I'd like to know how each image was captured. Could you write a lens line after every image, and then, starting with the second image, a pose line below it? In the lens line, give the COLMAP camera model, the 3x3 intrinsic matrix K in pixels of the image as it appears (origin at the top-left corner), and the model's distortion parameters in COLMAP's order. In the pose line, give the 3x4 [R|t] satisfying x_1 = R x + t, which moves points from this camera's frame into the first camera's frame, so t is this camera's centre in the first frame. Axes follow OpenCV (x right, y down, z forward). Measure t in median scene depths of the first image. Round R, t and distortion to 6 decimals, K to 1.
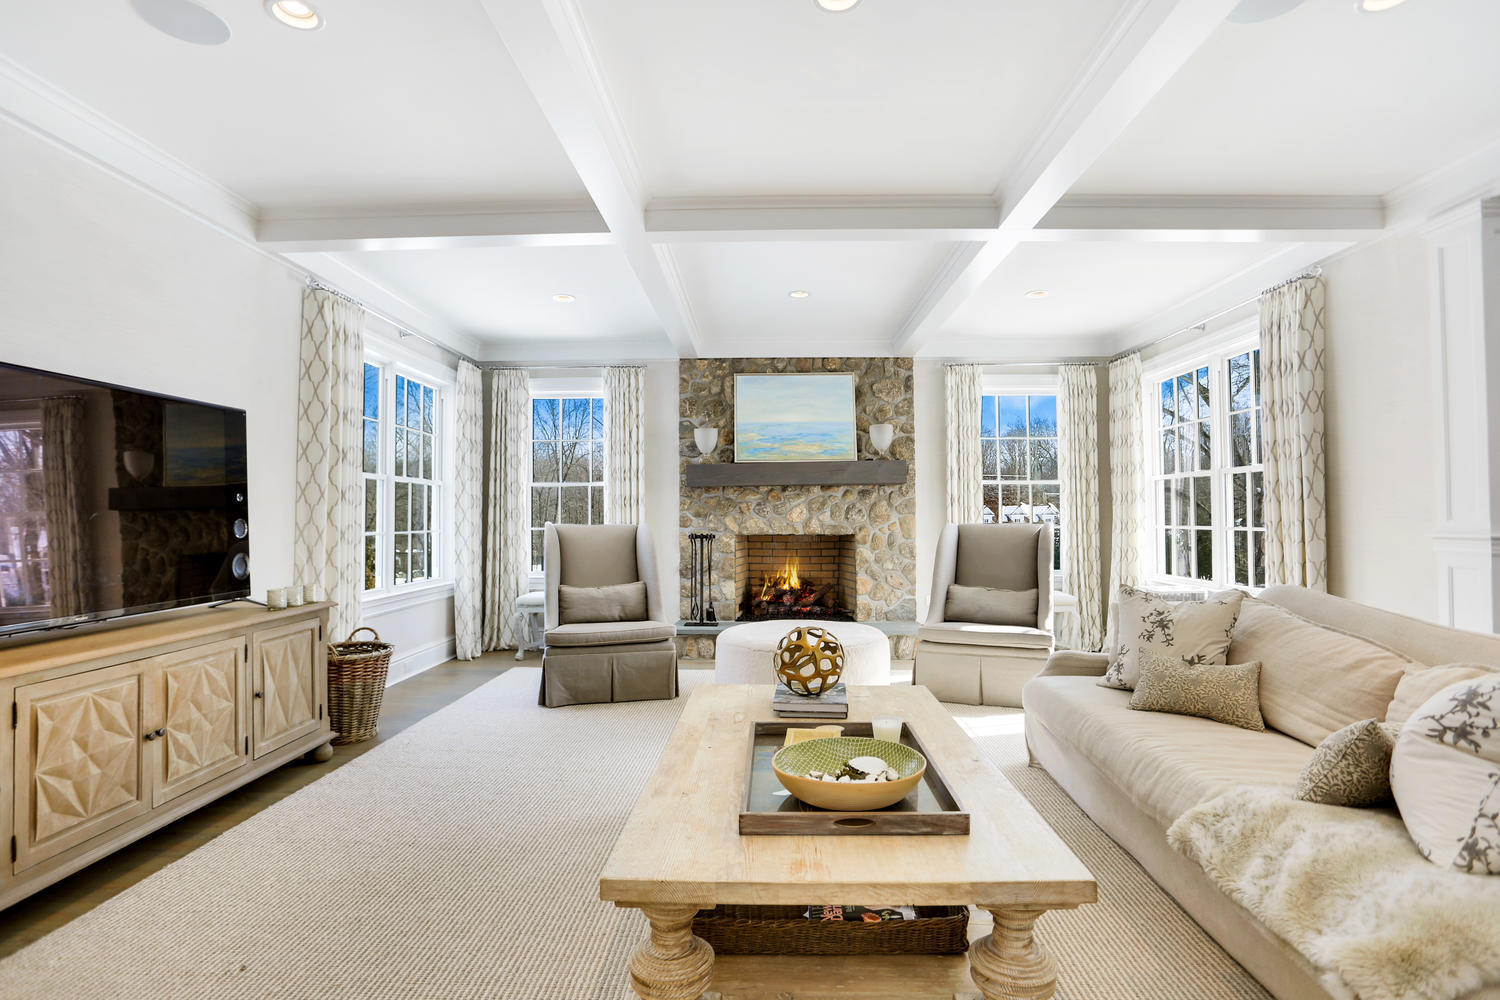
lens RADIAL K [[761.3, 0, 759.2], [0, 761.3, 500.6], [0, 0, 1]] dist [-0.077041, 0.031097]
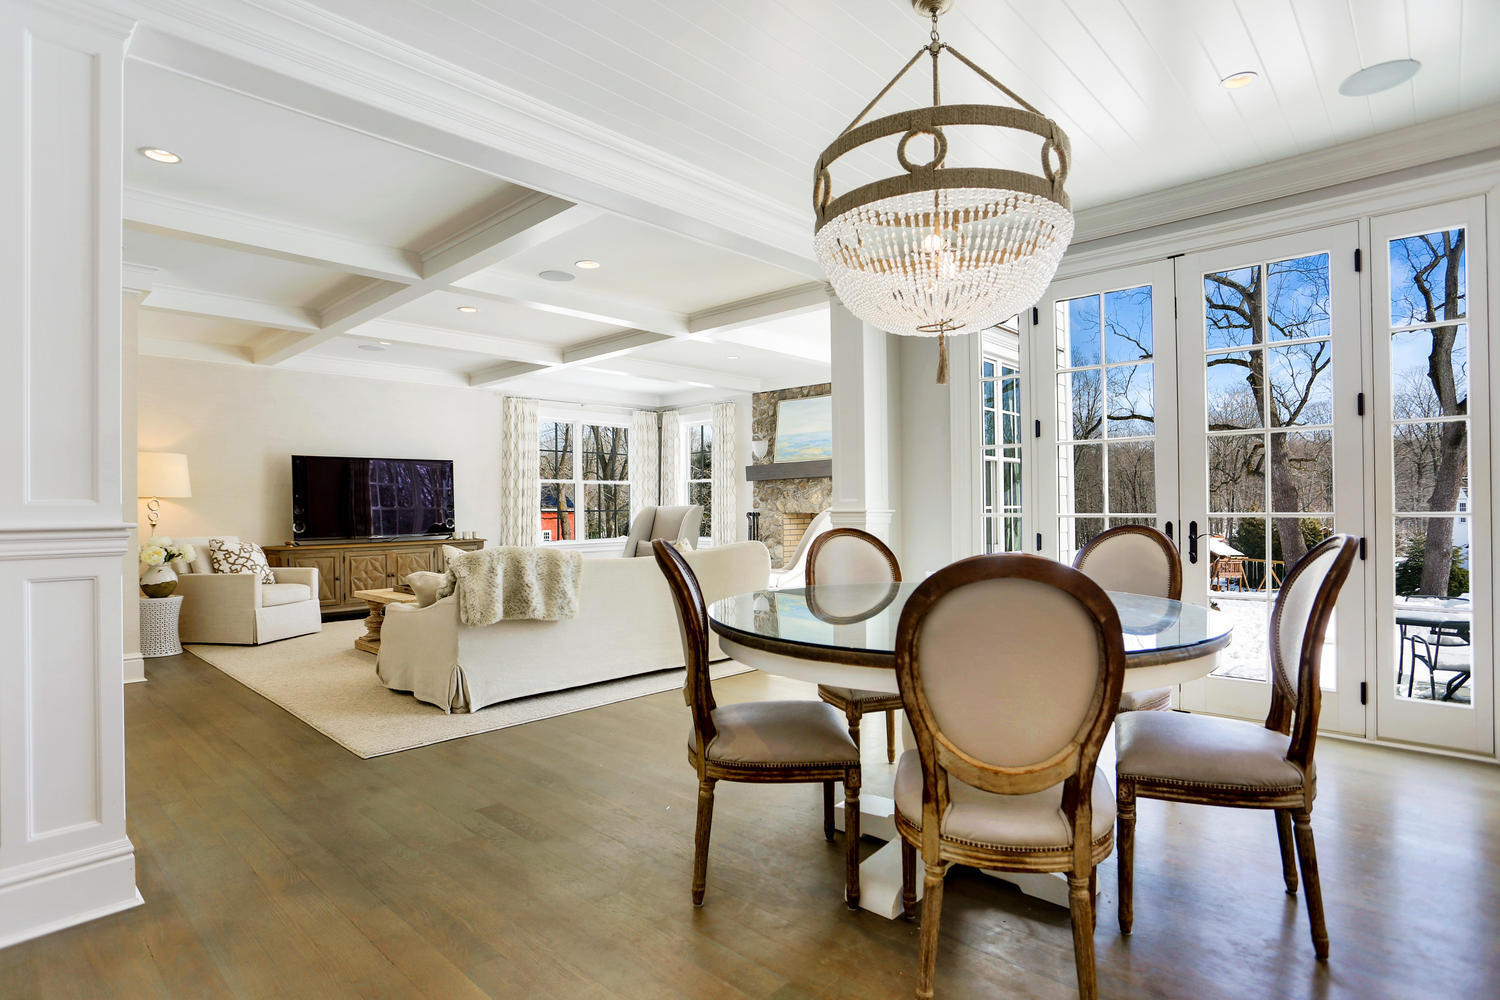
lens RADIAL K [[761.3, 0, 732.8], [0, 761.3, 508.9], [0, 0, 1]] dist [-0.077041, 0.031097]
pose [[0.729491, -0.000486, -0.683990, 0.961780], [0.022417, 0.999480, 0.023198, 0.001506], [0.683623, -0.032256, 0.729123, -0.119811]]
